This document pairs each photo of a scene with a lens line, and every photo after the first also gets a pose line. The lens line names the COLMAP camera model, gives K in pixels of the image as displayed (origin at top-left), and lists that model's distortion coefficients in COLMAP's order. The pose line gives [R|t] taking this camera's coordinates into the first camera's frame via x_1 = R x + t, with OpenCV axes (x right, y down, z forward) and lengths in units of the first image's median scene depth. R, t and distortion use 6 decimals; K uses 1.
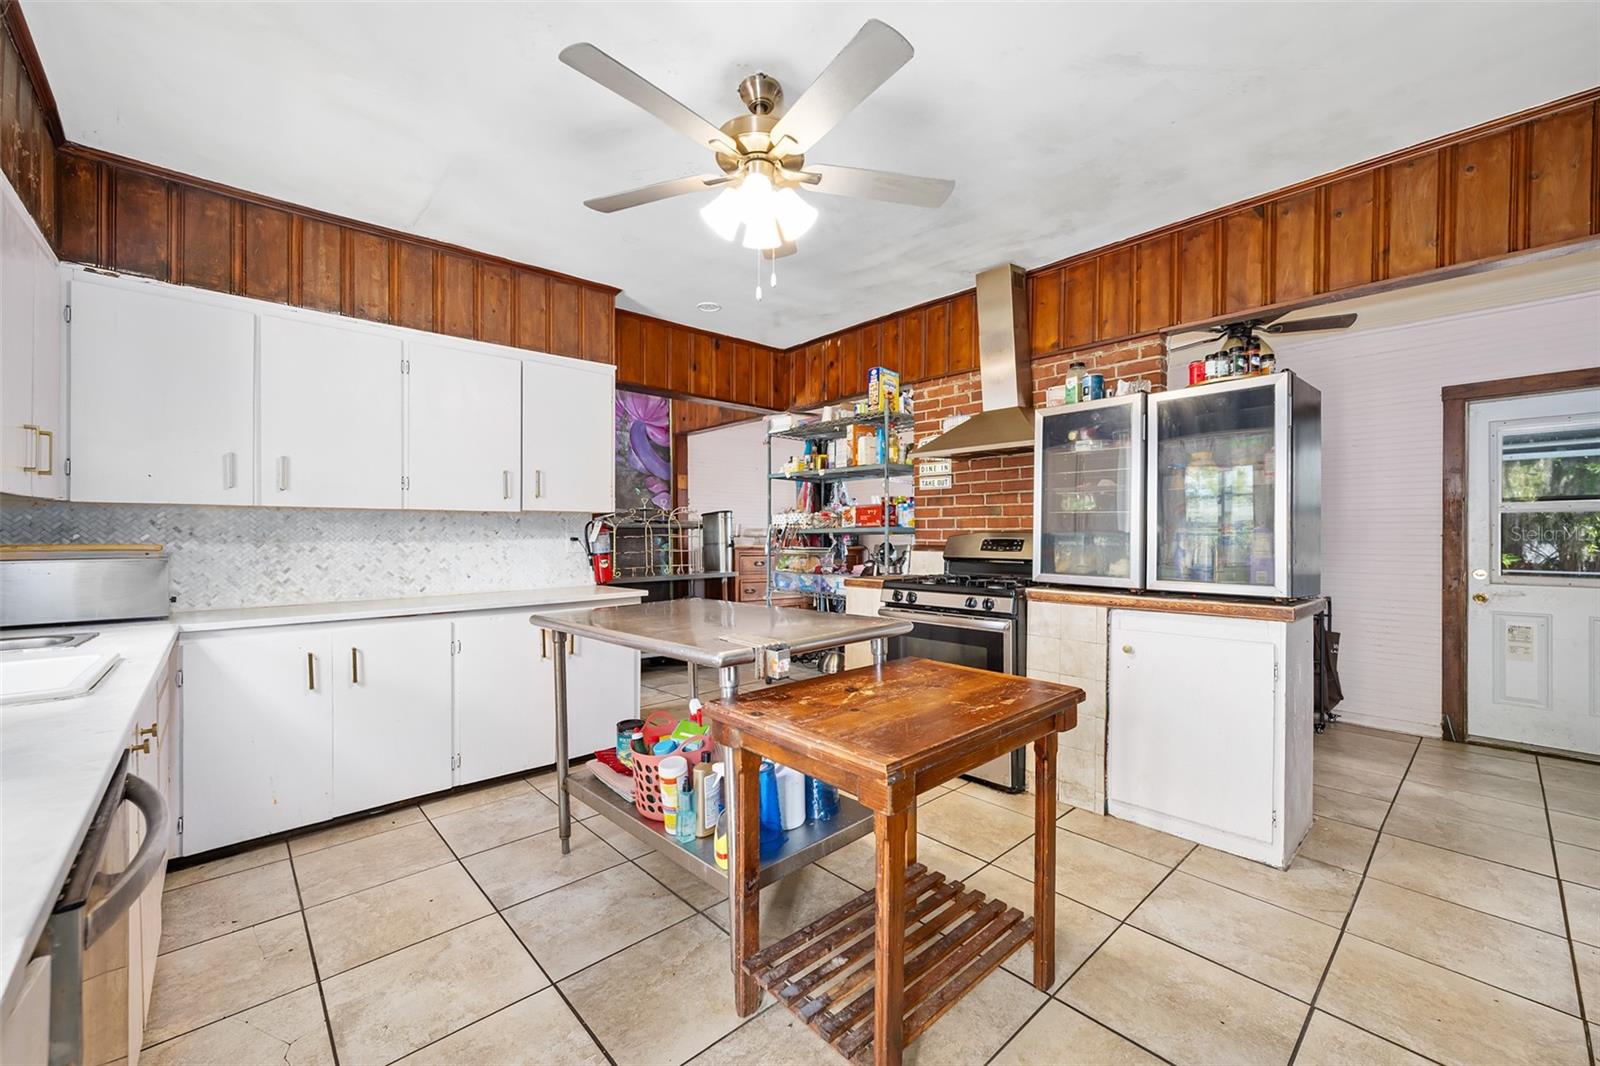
lens RADIAL K [[647.1, 0, 795.5], [0, 647.1, 532.3], [0, 0, 1]] dist [0.001125, -0.000056]
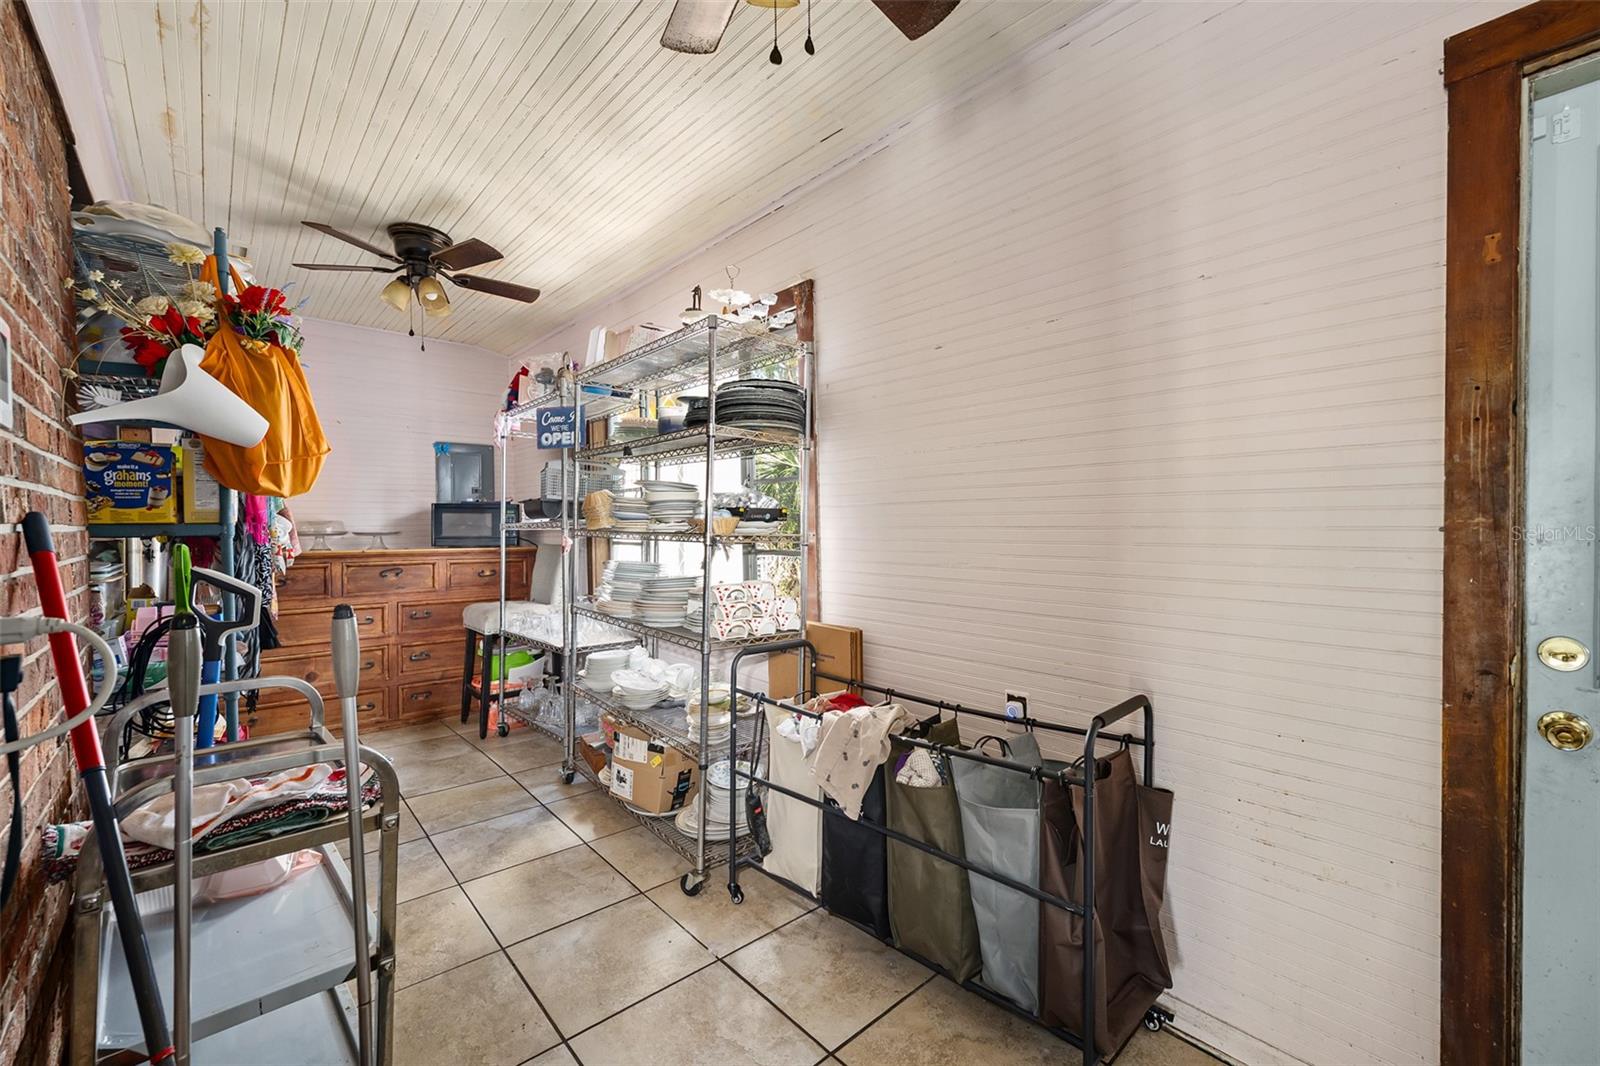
lens RADIAL K [[647.1, 0, 804.6], [0, 647.1, 533.8], [0, 0, 1]] dist [0.001125, -0.000056]
pose [[0.999989, 0.000743, 0.004650, 0.692086], [-0.000745, 1.000000, 0.000501, 0.007251], [-0.004650, -0.000505, 0.999989, 0.692095]]
